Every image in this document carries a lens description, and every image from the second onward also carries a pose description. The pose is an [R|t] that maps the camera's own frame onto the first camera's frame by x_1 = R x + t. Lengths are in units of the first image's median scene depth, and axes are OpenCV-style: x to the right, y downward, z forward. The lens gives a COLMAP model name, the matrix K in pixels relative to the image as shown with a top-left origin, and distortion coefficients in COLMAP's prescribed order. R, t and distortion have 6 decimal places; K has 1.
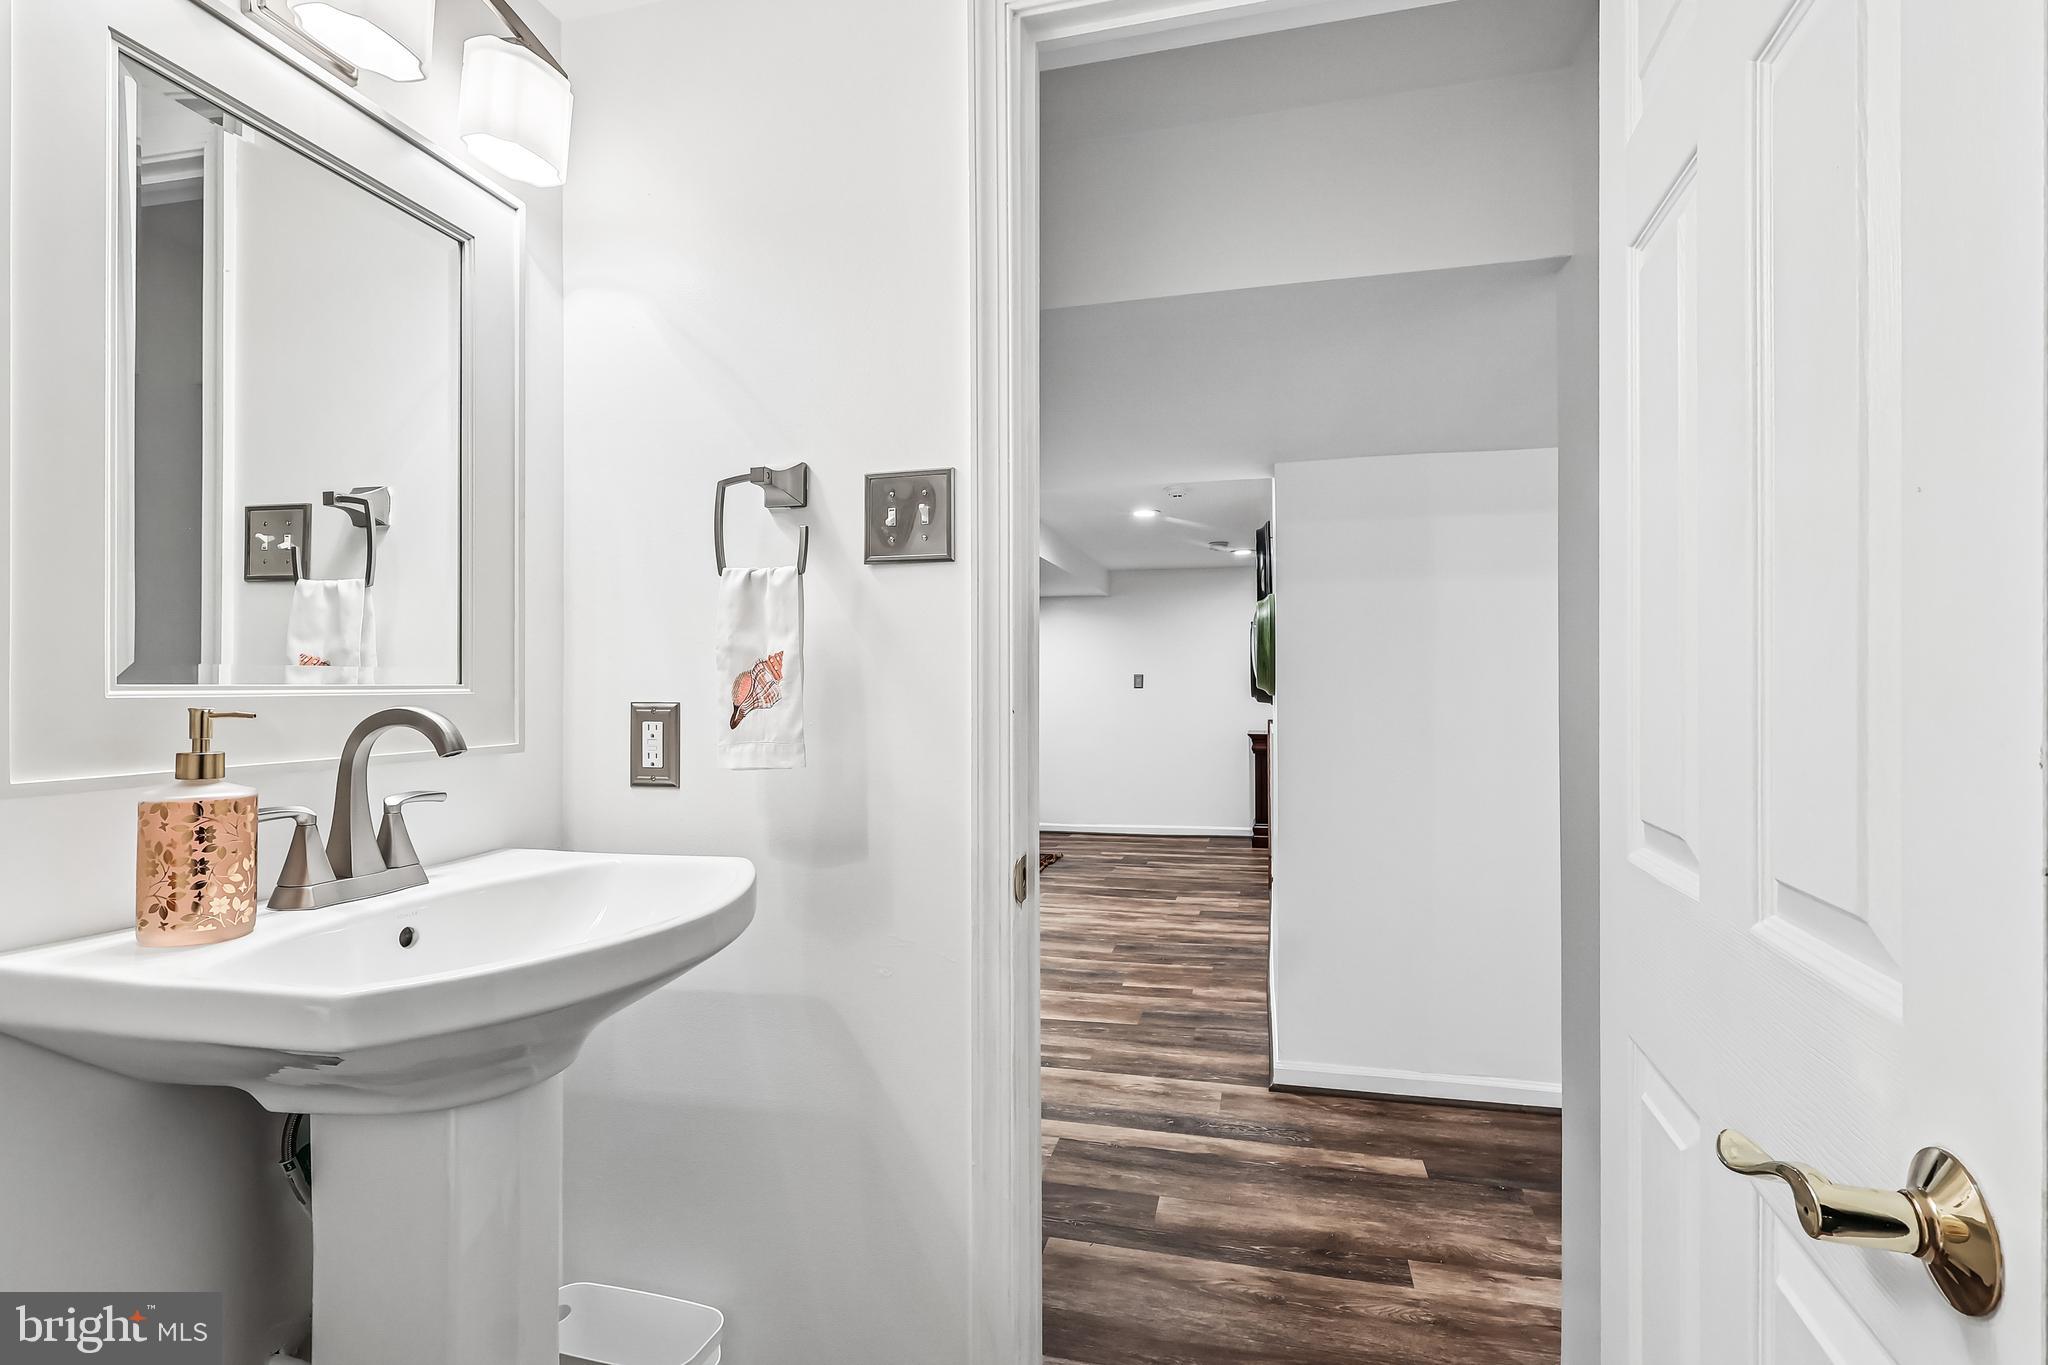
lens RADIAL K [[984.9, 0, 1020.3], [0, 984.9, 675.7], [0, 0, 1]] dist [-0.005965, 0.002109]
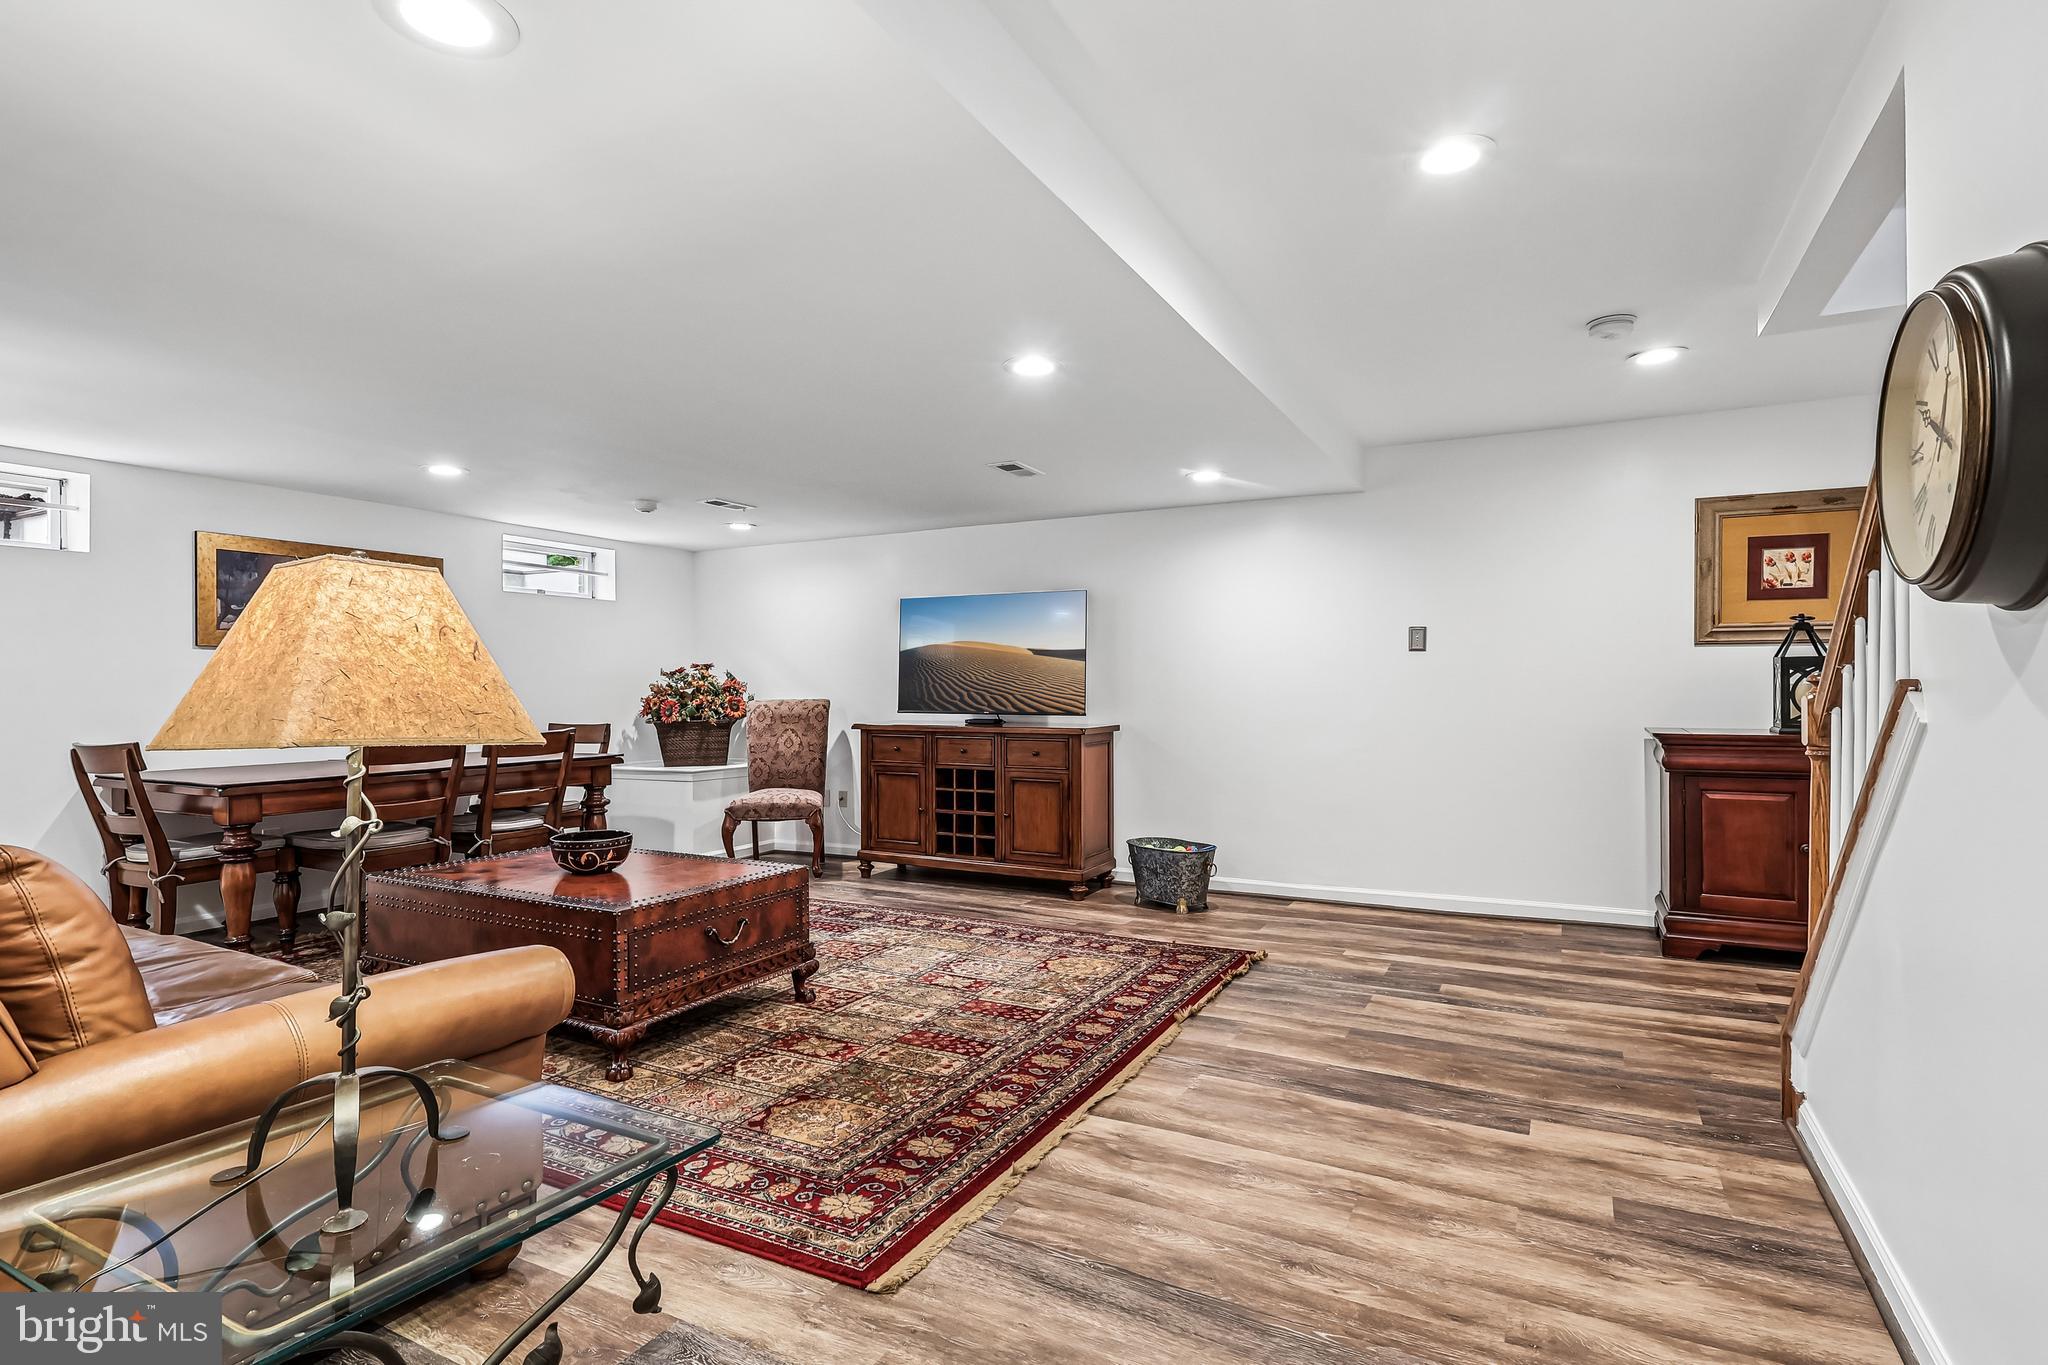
lens RADIAL K [[984.9, 0, 1017.6], [0, 984.9, 682.6], [0, 0, 1]] dist [-0.005965, 0.002109]
pose [[0.968046, 0.003264, -0.250750, 0.047600], [-0.001936, 0.999983, 0.005540, 0.035546], [0.250764, -0.004878, 0.968036, 0.477864]]
